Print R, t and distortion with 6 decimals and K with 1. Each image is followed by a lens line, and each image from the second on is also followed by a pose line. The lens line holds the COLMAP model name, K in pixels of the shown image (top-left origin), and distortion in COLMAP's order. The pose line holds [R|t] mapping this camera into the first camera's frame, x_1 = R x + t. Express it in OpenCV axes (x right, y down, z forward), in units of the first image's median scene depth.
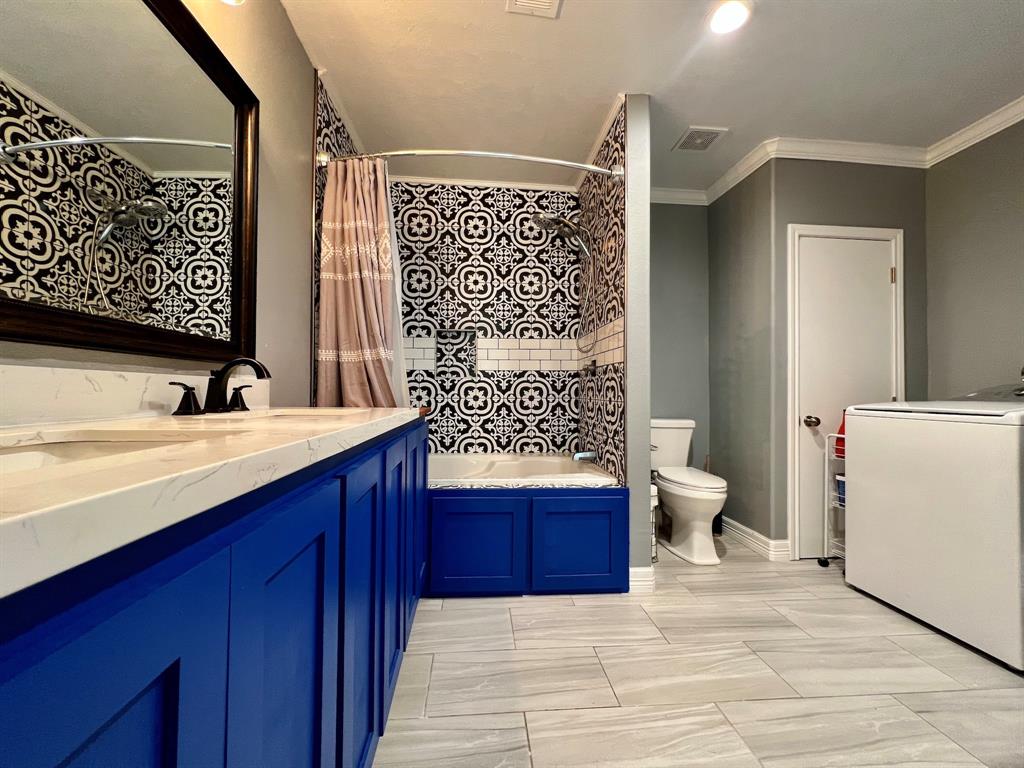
lens RADIAL K [[410.9, 0, 513.0], [0, 410.9, 385.5], [0, 0, 1]] dist [-0.002656, 0.000815]
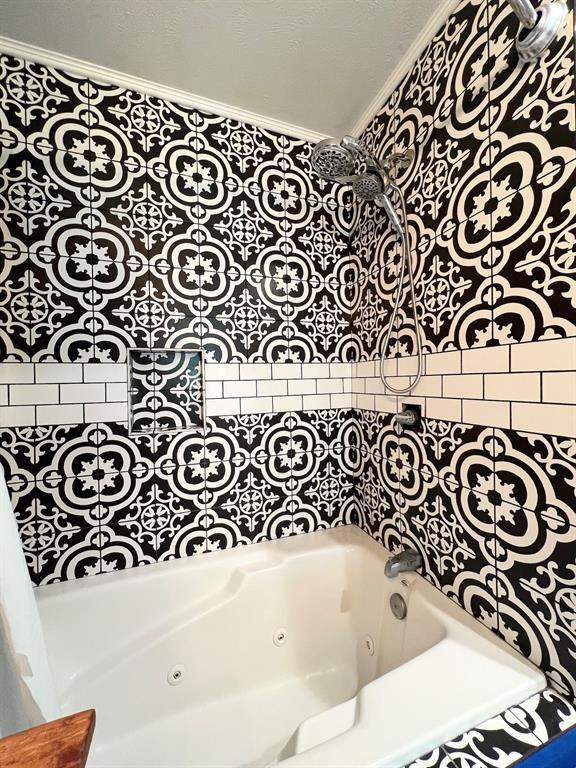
lens RADIAL K [[308.1, 0, 289.0], [0, 308.1, 383.9], [0, 0, 1]] dist [-0.002656, 0.000815]
pose [[0.962805, -0.024457, 0.269088, -0.089277], [0.020607, 0.999641, 0.017123, -0.089763], [-0.269410, -0.010941, 0.962963, 0.526960]]
